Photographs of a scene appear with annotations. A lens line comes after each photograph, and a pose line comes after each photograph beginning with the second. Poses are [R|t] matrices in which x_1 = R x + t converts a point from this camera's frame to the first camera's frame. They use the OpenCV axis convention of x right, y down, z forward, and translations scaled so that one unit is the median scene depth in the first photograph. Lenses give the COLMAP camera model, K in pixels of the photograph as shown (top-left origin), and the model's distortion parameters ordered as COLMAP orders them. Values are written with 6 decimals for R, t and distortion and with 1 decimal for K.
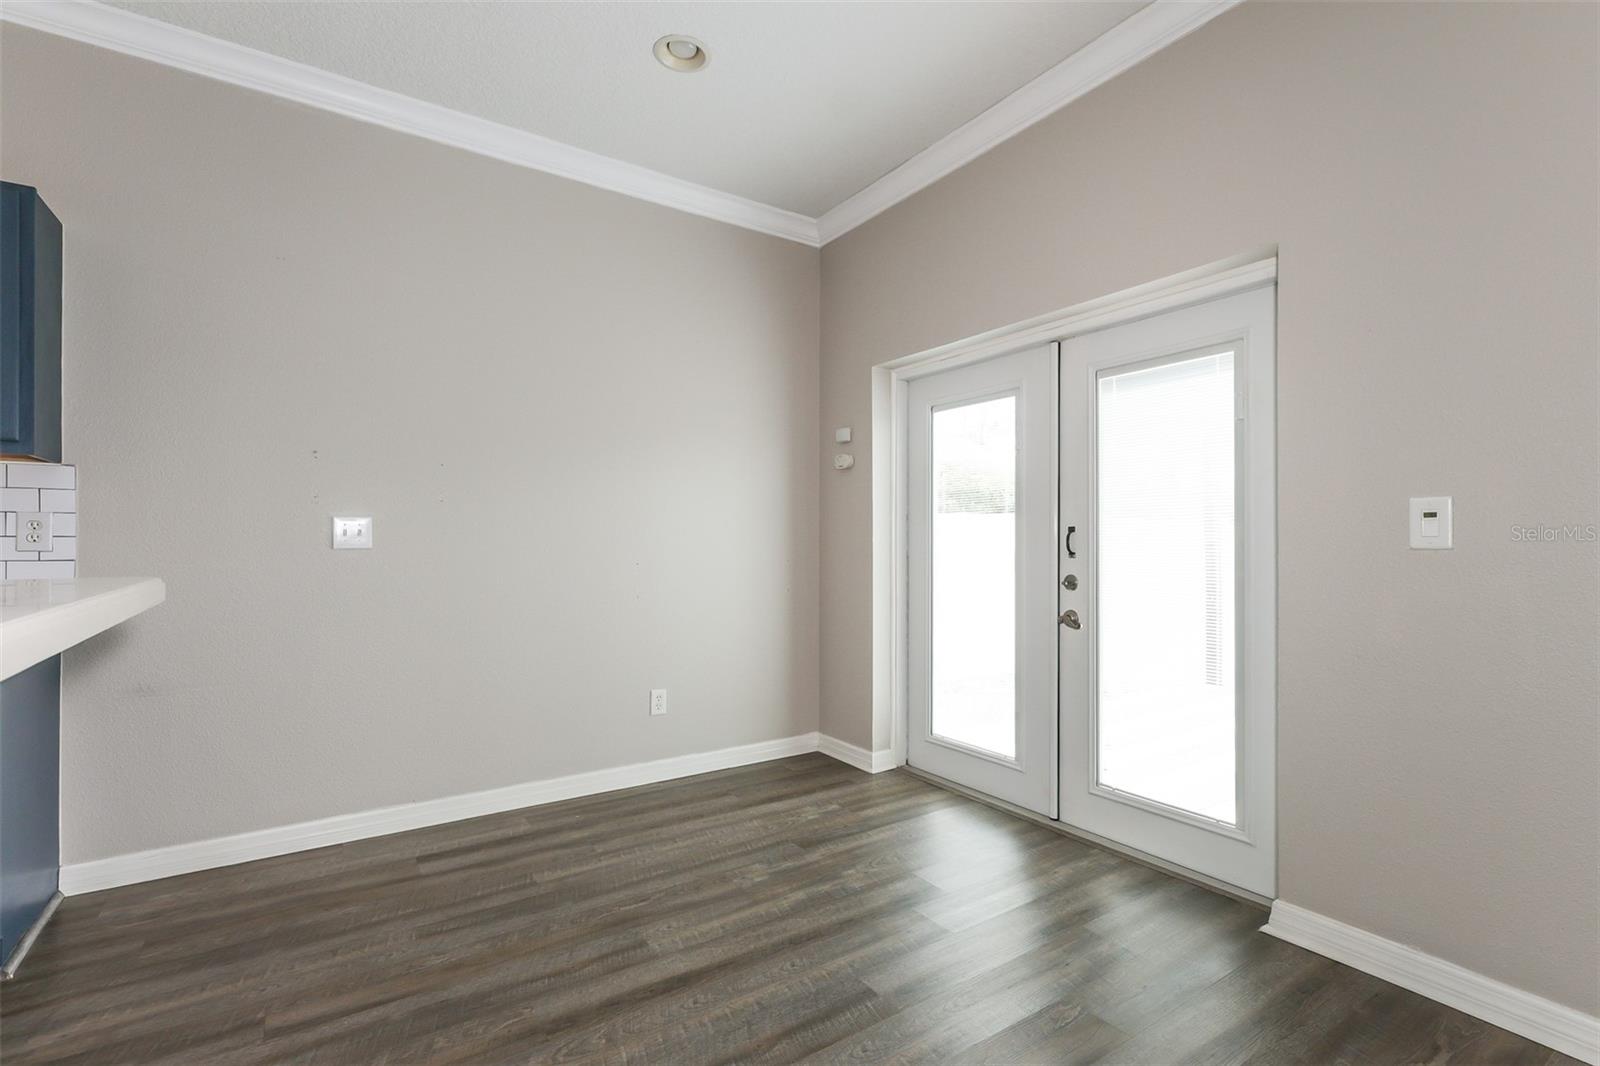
lens RADIAL K [[725.4, 0, 810.2], [0, 725.4, 545.8], [0, 0, 1]] dist [-0.000219, 0.001016]
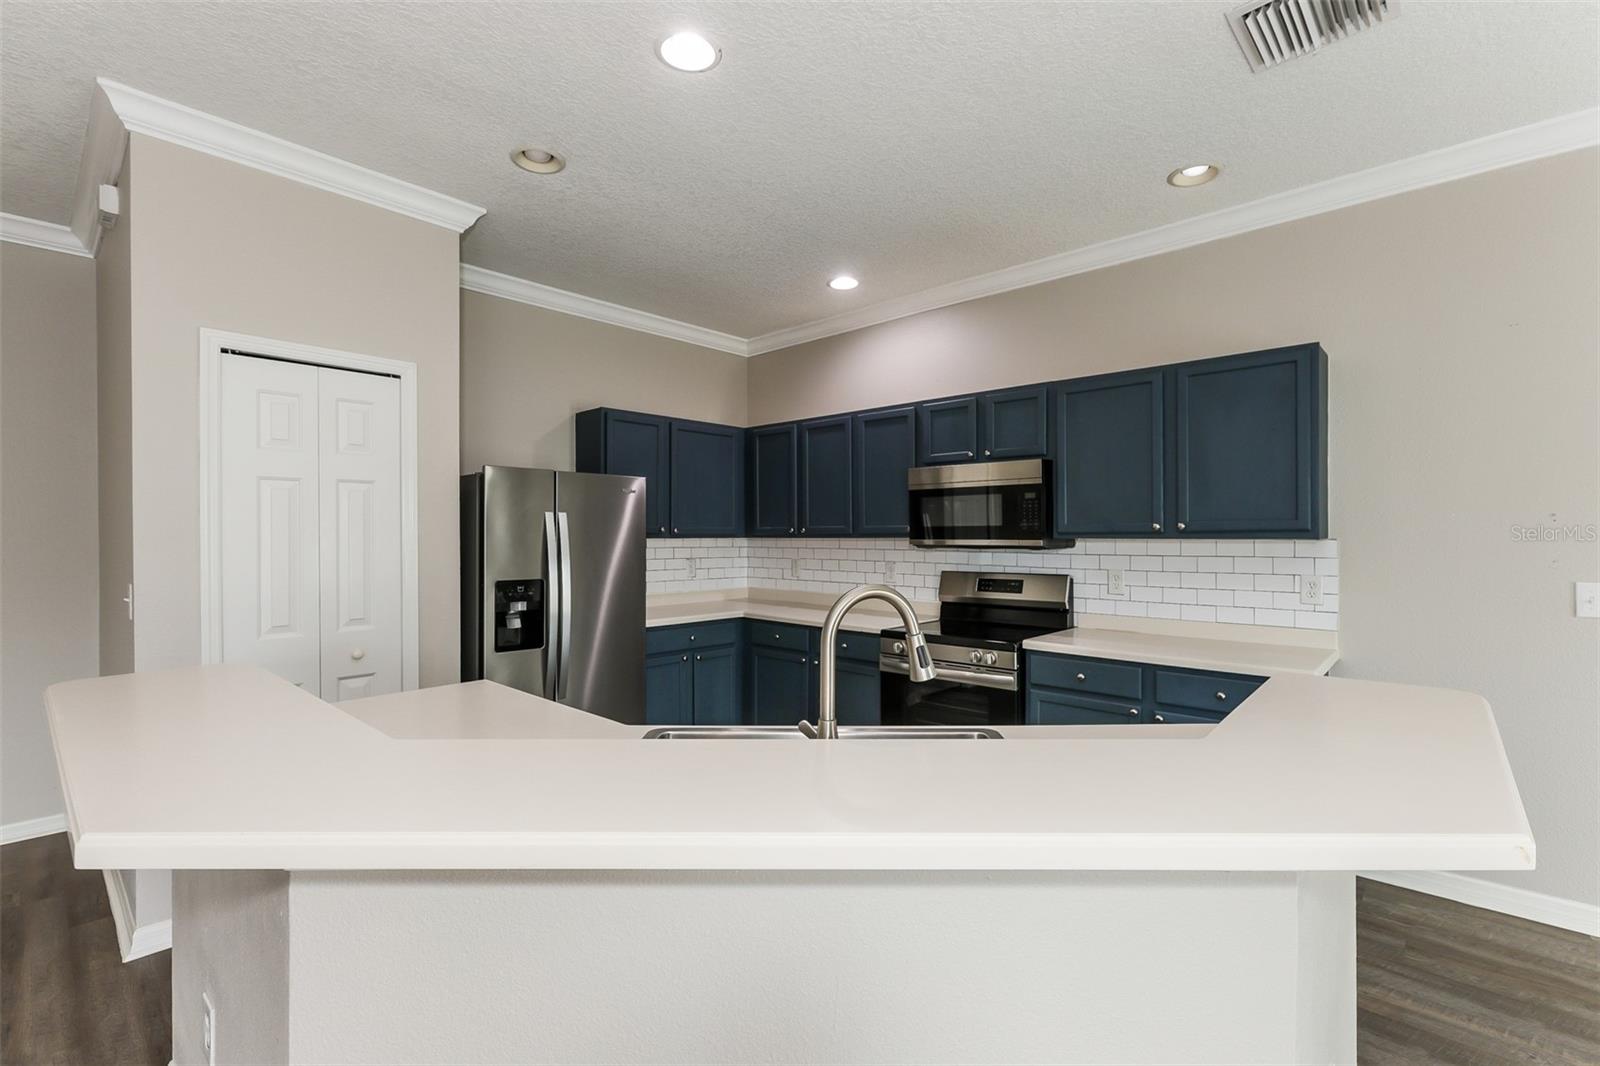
lens RADIAL K [[725.4, 0, 822.1], [0, 725.4, 534.2], [0, 0, 1]] dist [-0.000219, 0.001016]
pose [[0.239802, -0.000408, -0.970822, 0.021869], [0.001366, 0.999999, -0.000083, -0.099579], [0.970821, -0.001307, 0.239803, -0.169652]]
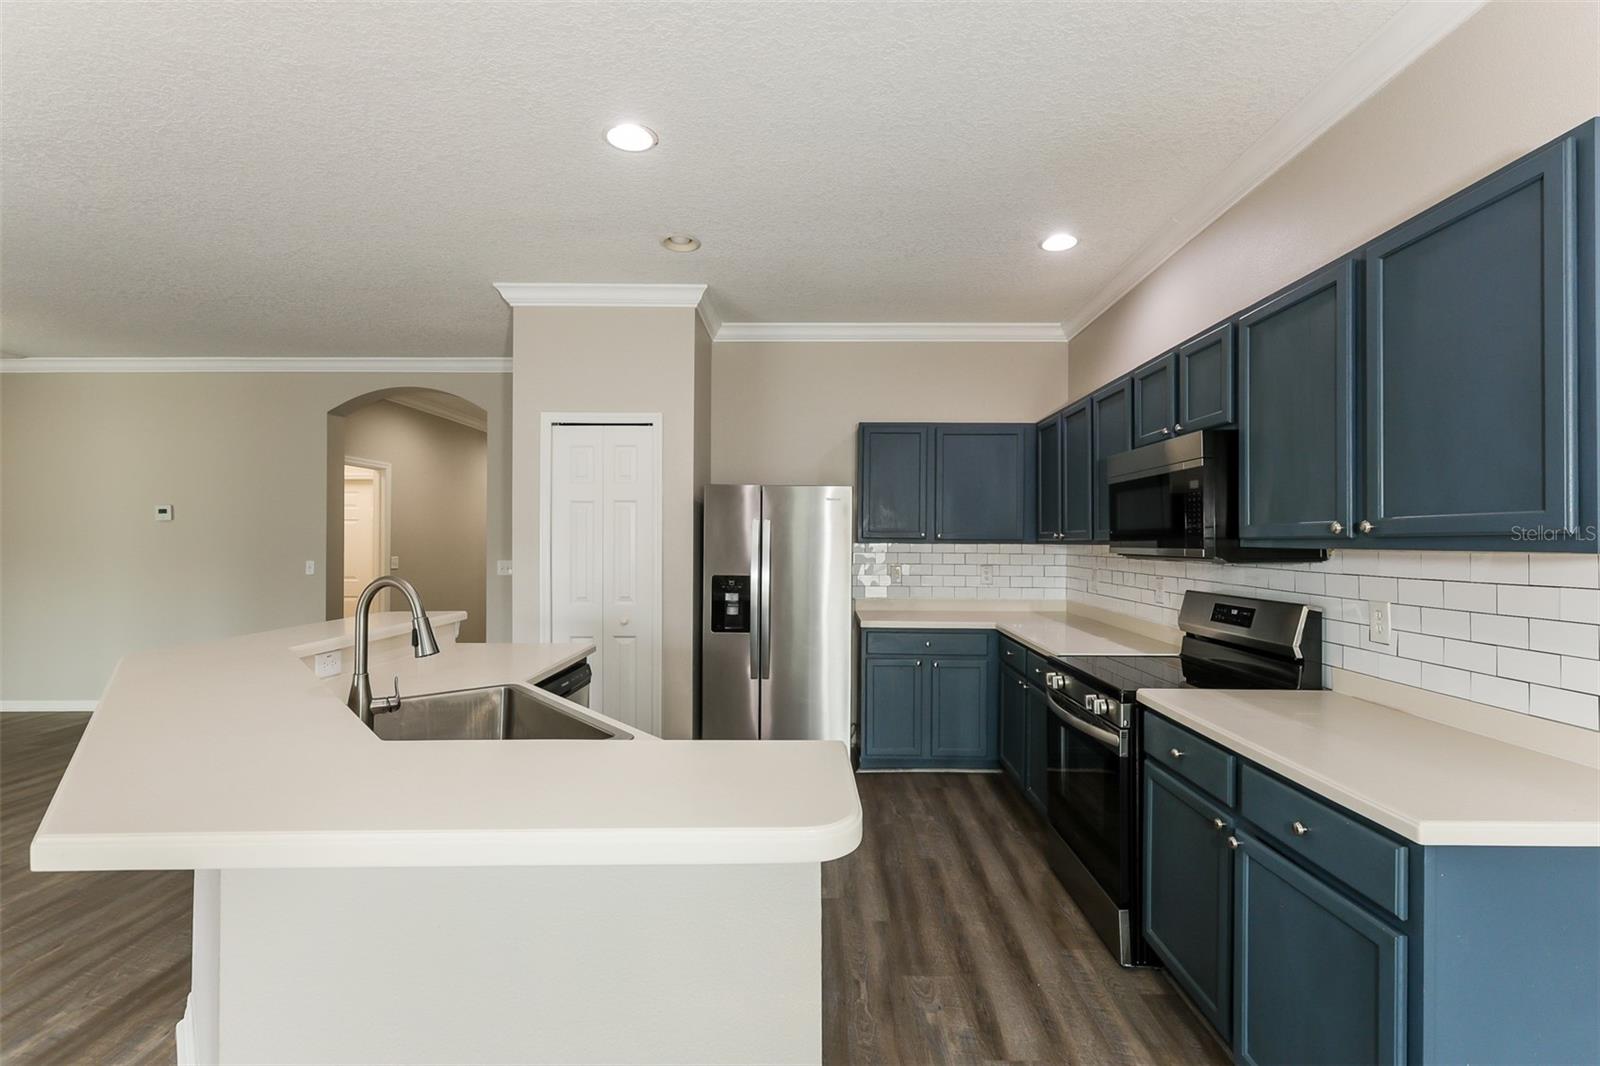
lens RADIAL K [[725.4, 0, 805.7], [0, 725.4, 535.3], [0, 0, 1]] dist [-0.000219, 0.001016]
pose [[-0.576035, -0.008022, -0.817385, -0.133119], [-0.004074, 0.999968, -0.006943, -0.097102], [0.817415, -0.000669, -0.576049, 0.579272]]
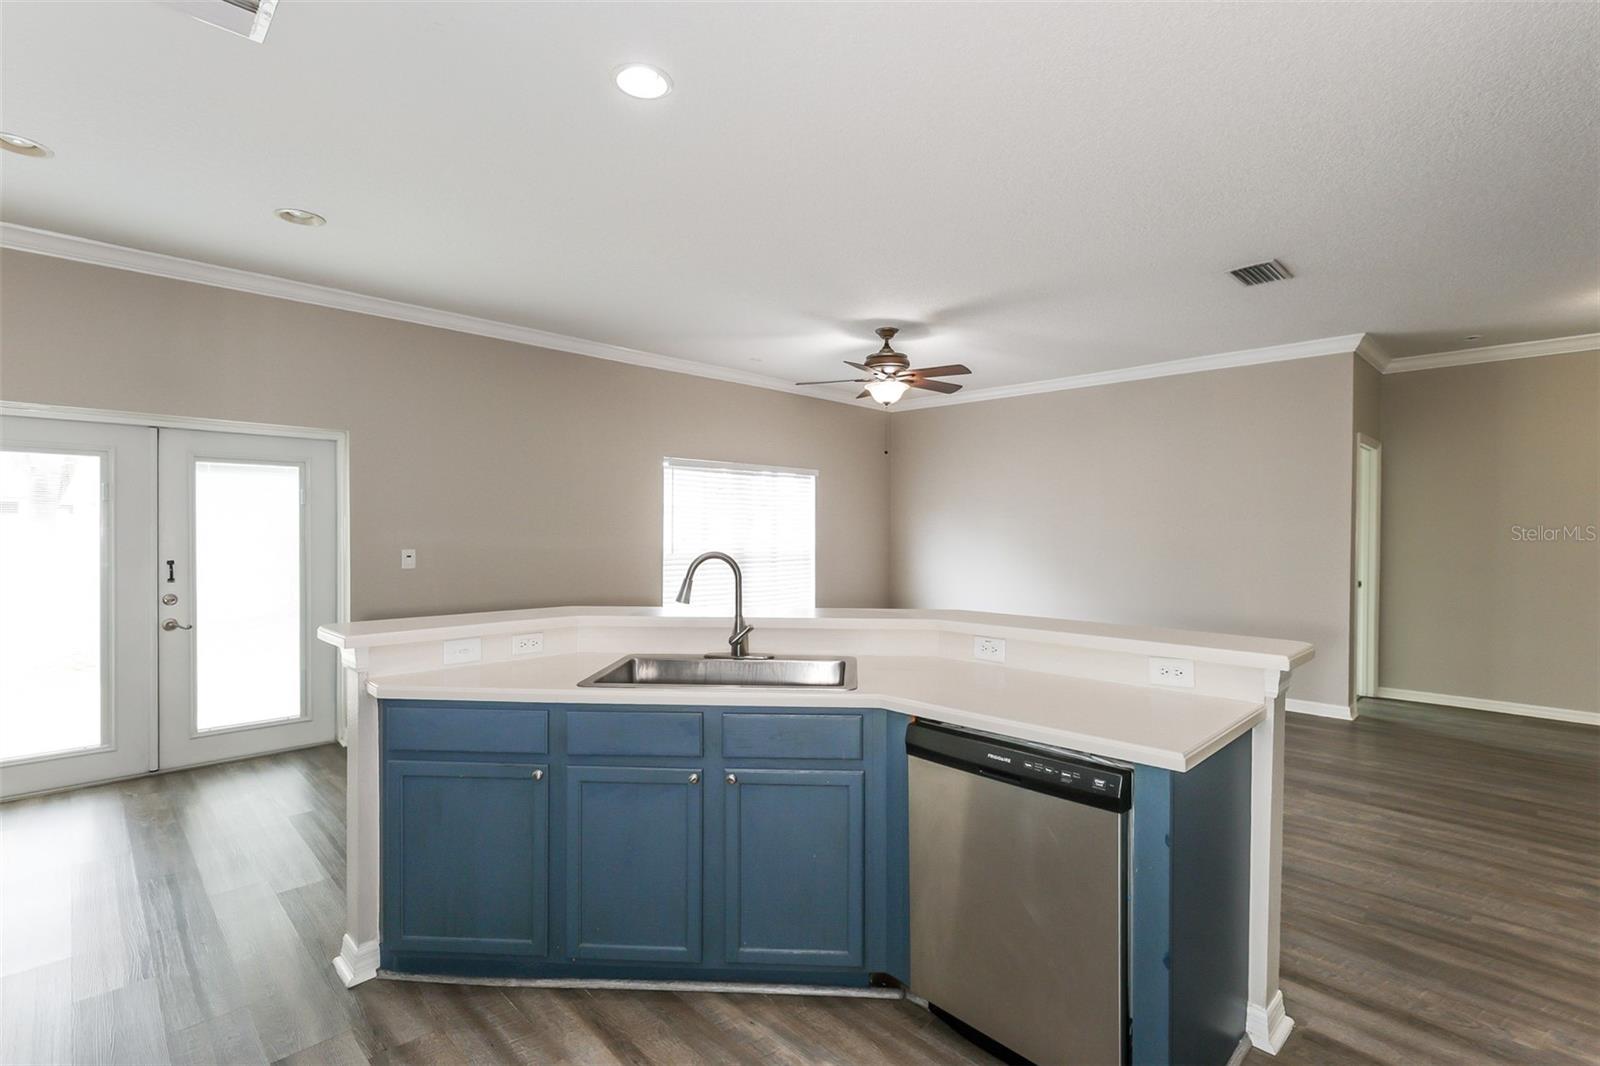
lens RADIAL K [[725.4, 0, 843.7], [0, 725.4, 538.7], [0, 0, 1]] dist [-0.000219, 0.001016]
pose [[-0.197595, -0.013389, 0.980192, -1.314237], [-0.006133, 0.999904, 0.012422, -0.095927], [-0.980265, -0.003557, -0.197658, -0.023468]]
